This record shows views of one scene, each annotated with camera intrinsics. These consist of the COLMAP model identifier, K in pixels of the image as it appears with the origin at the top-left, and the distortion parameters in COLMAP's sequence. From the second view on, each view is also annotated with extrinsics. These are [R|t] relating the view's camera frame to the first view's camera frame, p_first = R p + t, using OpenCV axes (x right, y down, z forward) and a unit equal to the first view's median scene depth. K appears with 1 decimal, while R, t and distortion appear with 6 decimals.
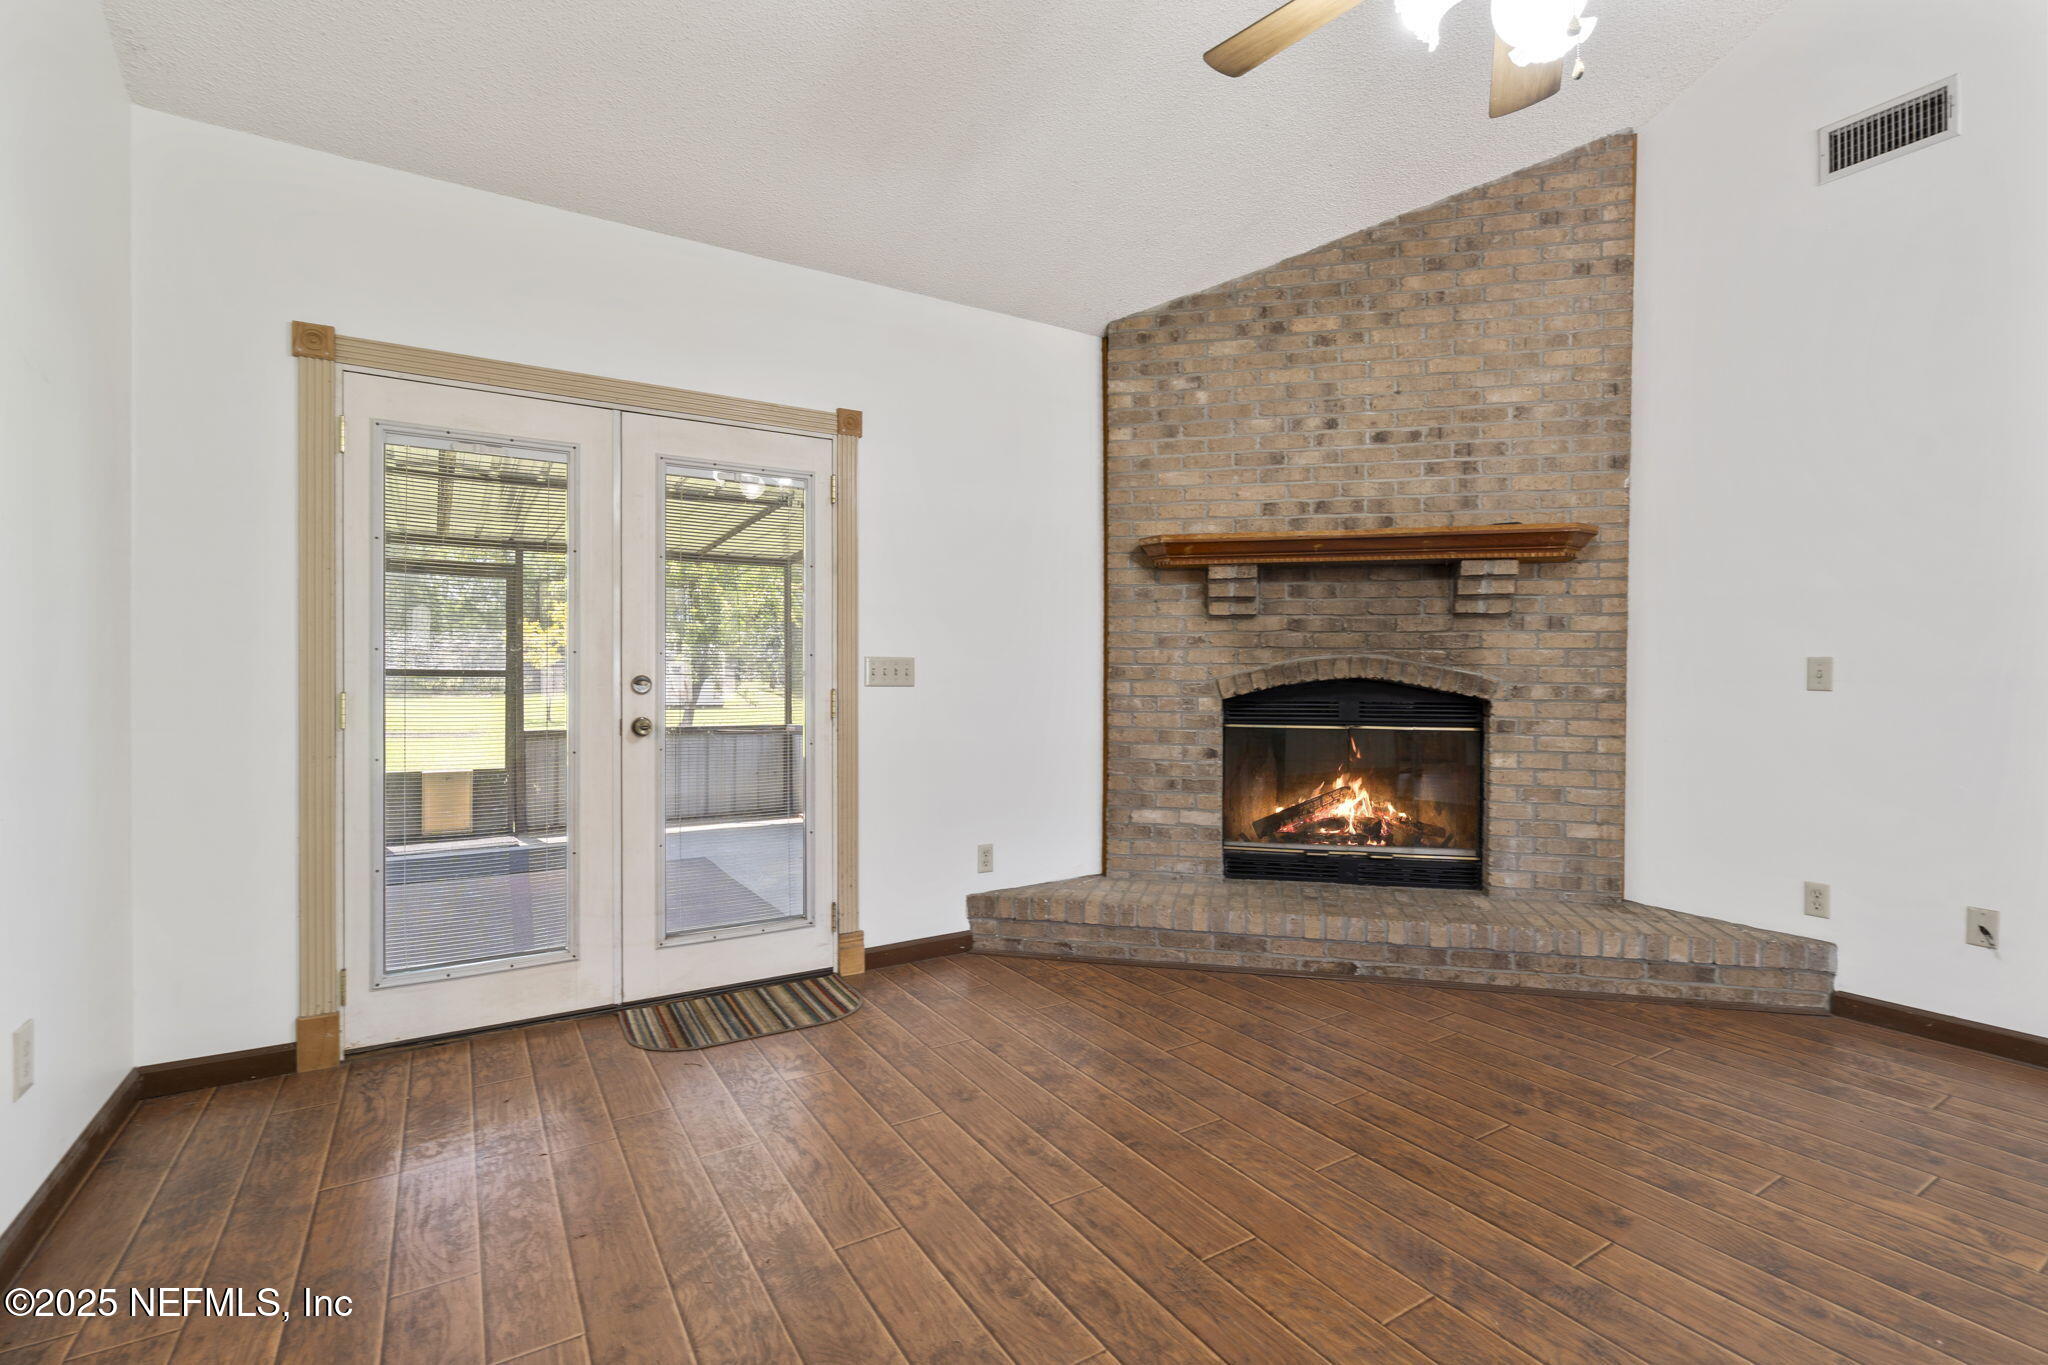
lens RADIAL K [[949.3, 0, 1031.5], [0, 949.3, 674.5], [0, 0, 1]] dist [-0.001796, 0.000254]
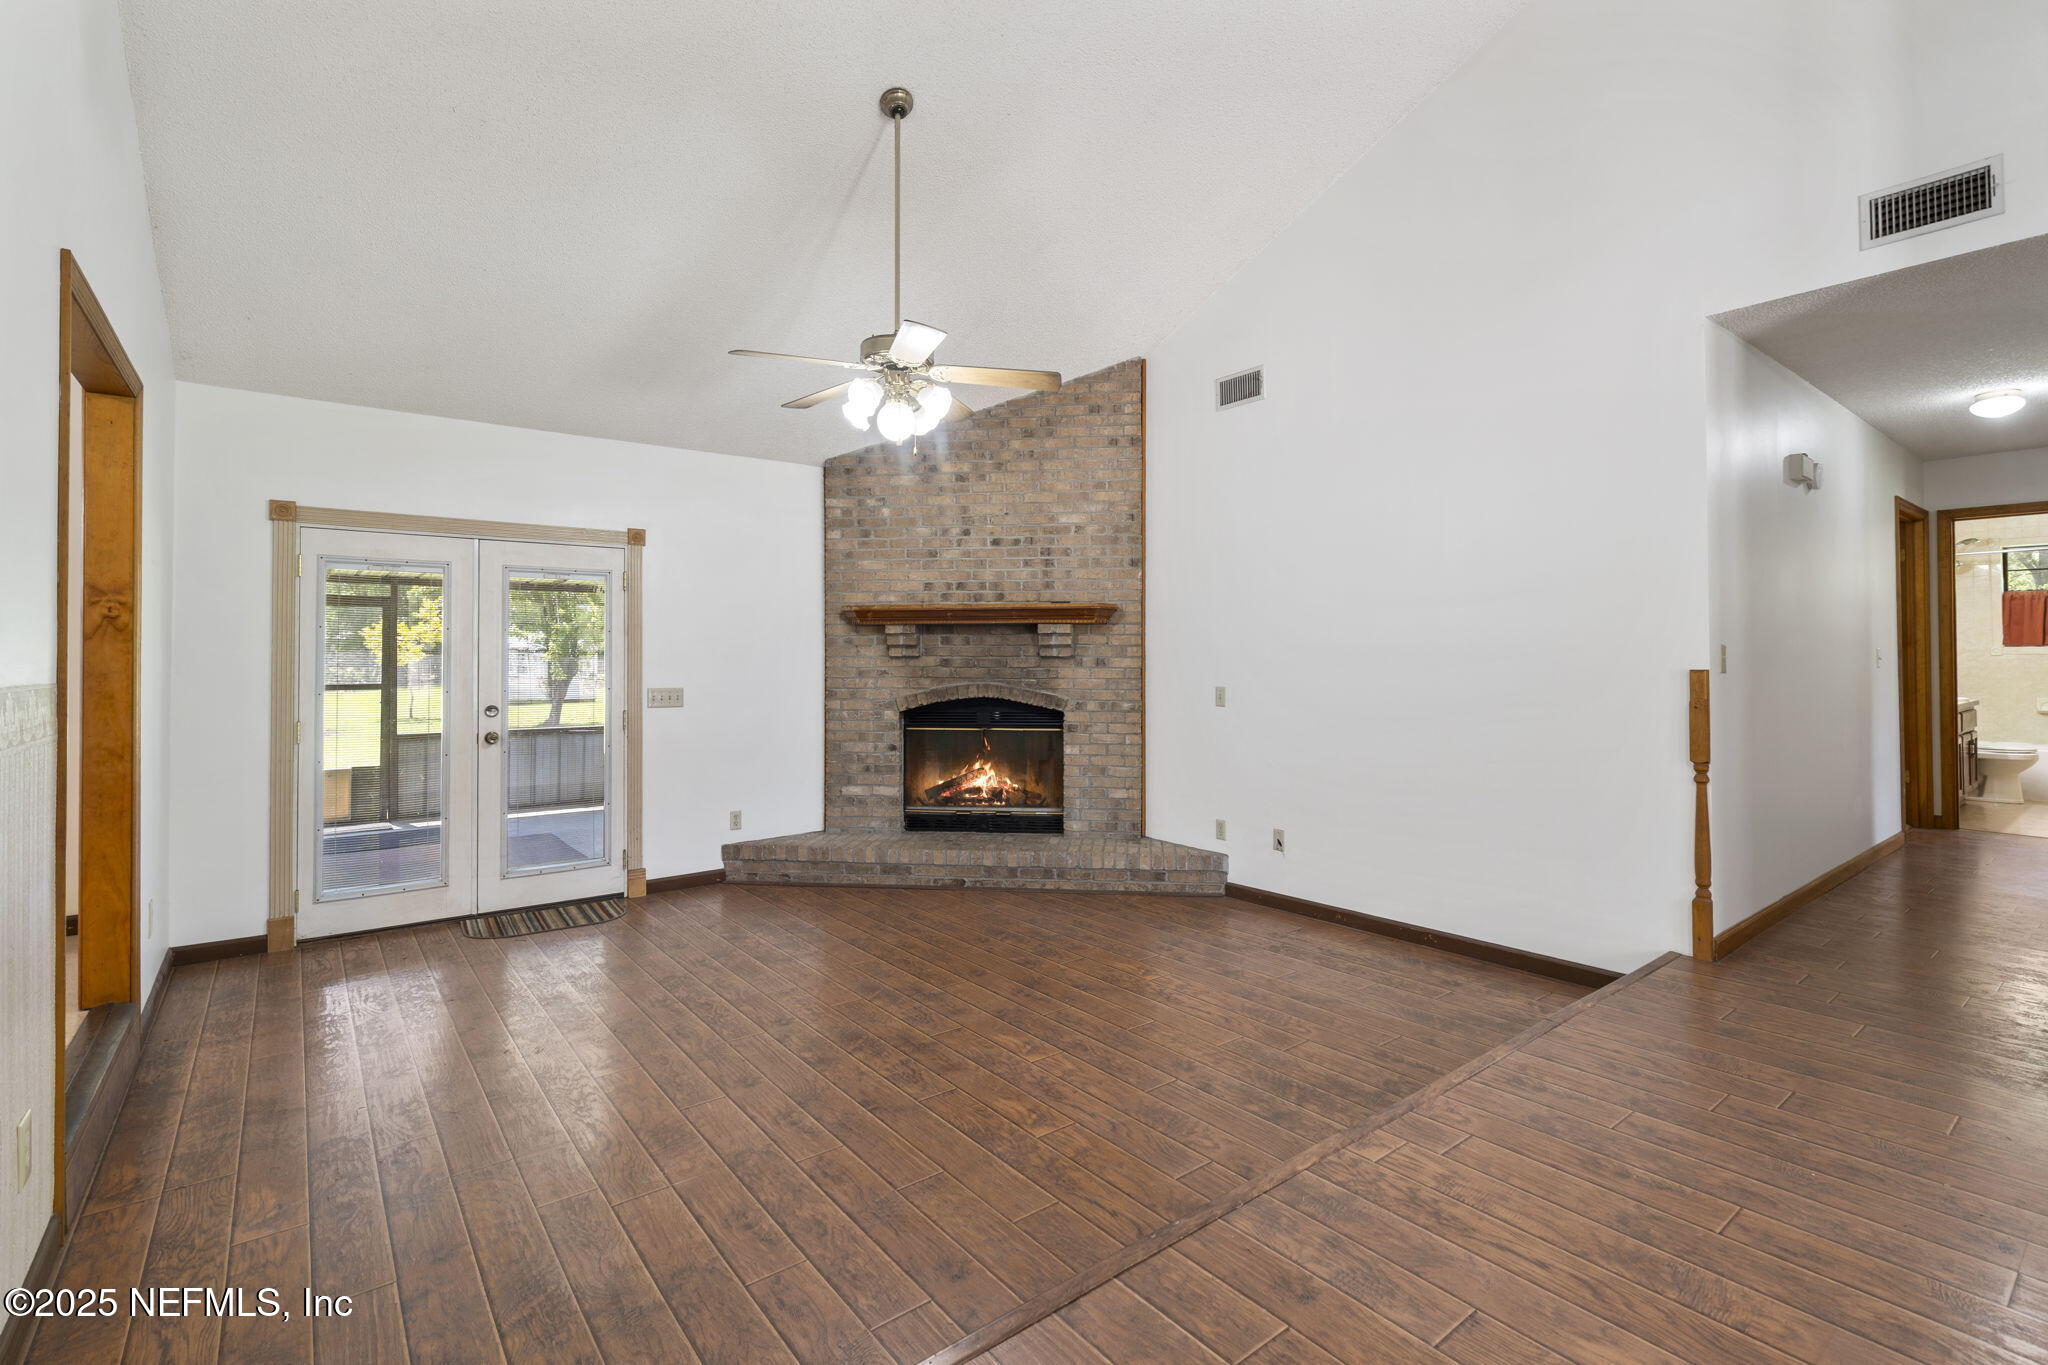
lens RADIAL K [[939.9, 0, 1019.4], [0, 939.9, 643.4], [0, 0, 1]] dist [0.001360, 0.000915]
pose [[0.994390, -0.003732, 0.105705, 0.246666], [0.005953, 0.999768, -0.020703, -0.053203], [-0.105604, 0.021216, 0.994182, -0.540057]]
